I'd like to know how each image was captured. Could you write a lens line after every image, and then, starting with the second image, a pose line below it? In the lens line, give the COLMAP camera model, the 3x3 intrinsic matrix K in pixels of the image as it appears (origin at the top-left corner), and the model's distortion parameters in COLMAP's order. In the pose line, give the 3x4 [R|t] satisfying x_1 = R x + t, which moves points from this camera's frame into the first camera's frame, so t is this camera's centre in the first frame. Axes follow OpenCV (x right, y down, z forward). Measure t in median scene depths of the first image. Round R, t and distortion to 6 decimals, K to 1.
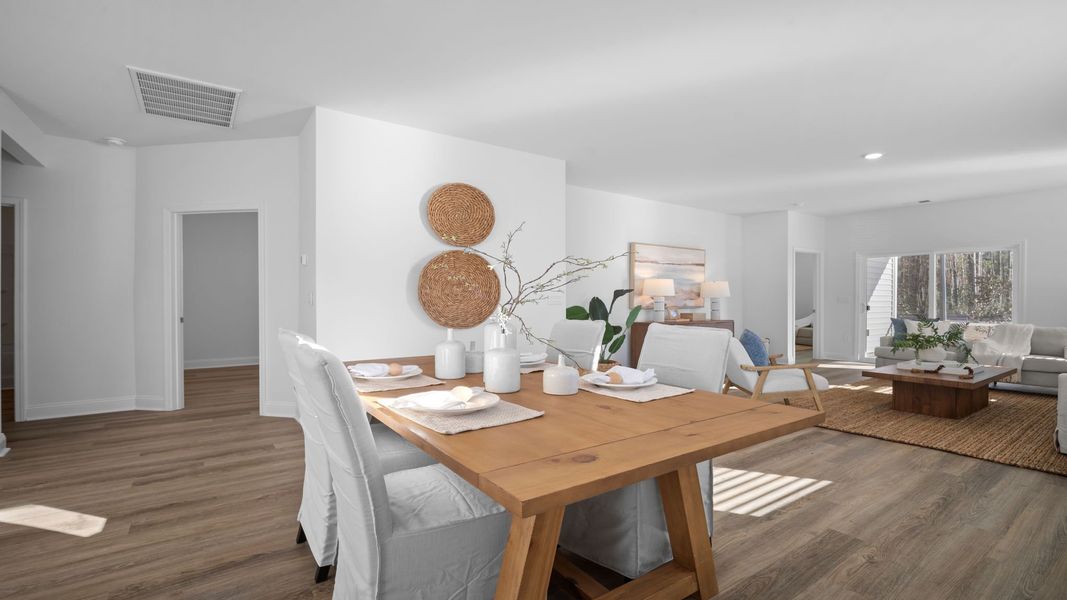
lens RADIAL K [[471.5, 0, 533.5], [0, 471.5, 300.0], [0, 0, 1]] dist [-0.021586, 0.010592]
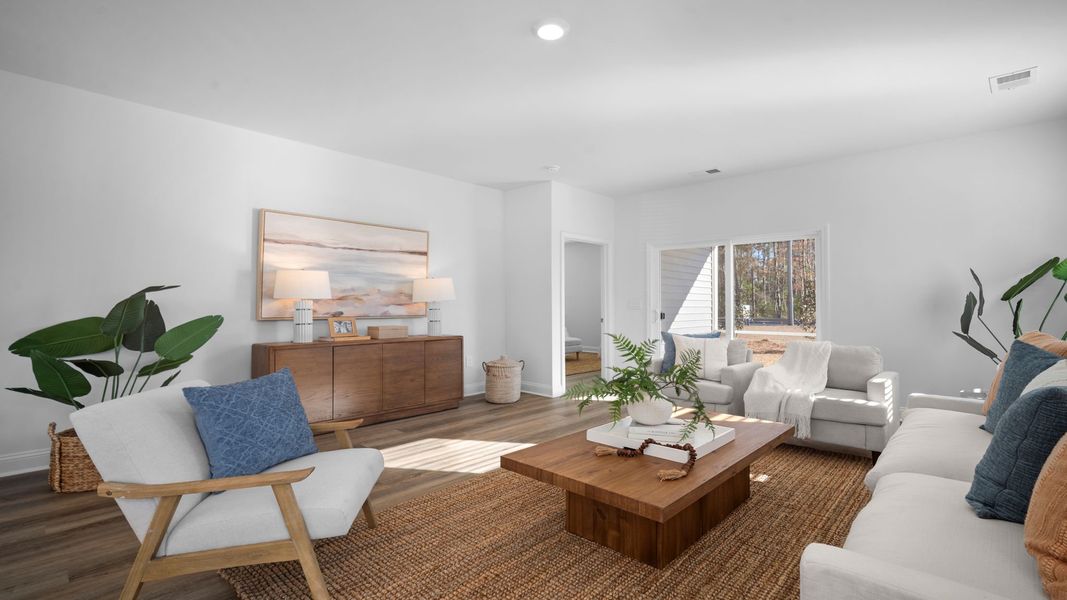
lens RADIAL K [[474.9, 0, 529.3], [0, 474.9, 295.2], [0, 0, 1]] dist [-0.001310, -0.000125]
pose [[0.979757, 0.002834, 0.200172, 0.426691], [0.001649, 0.999752, -0.022227, 0.000301], [-0.200185, 0.022107, 0.979509, 0.350082]]
